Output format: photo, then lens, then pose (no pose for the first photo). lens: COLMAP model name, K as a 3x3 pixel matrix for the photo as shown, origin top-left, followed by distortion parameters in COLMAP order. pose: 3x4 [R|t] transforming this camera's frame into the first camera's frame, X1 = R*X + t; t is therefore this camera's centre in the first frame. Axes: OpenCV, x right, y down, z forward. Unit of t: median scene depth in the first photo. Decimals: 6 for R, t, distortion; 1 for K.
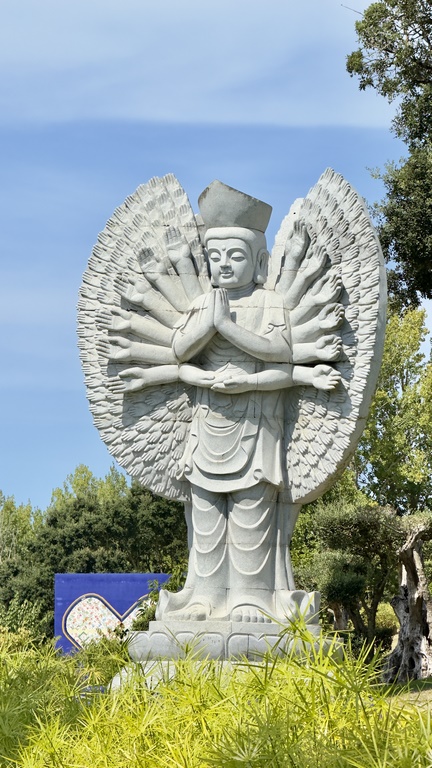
lens RADIAL K [[2743.2, 0, 216.0], [0, 2743.2, 384.3], [0, 0, 1]] dist [-0.235972, 0.000000]
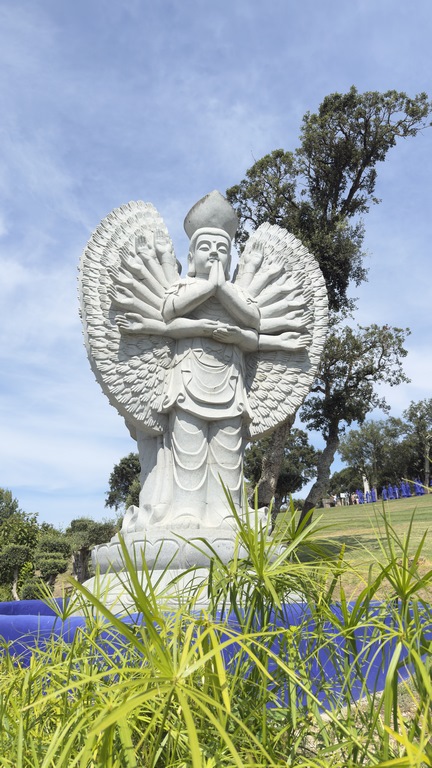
lens RADIAL K [[530.1, 0, 218.3], [0, 530.1, 389.0], [0, 0, 1]] dist [0.072670, -0.000122]
pose [[0.817988, 0.183147, 0.545300, -0.123133], [-0.033098, 0.961376, -0.273242, 0.089648], [-0.574282, 0.205460, 0.792456, 0.809503]]
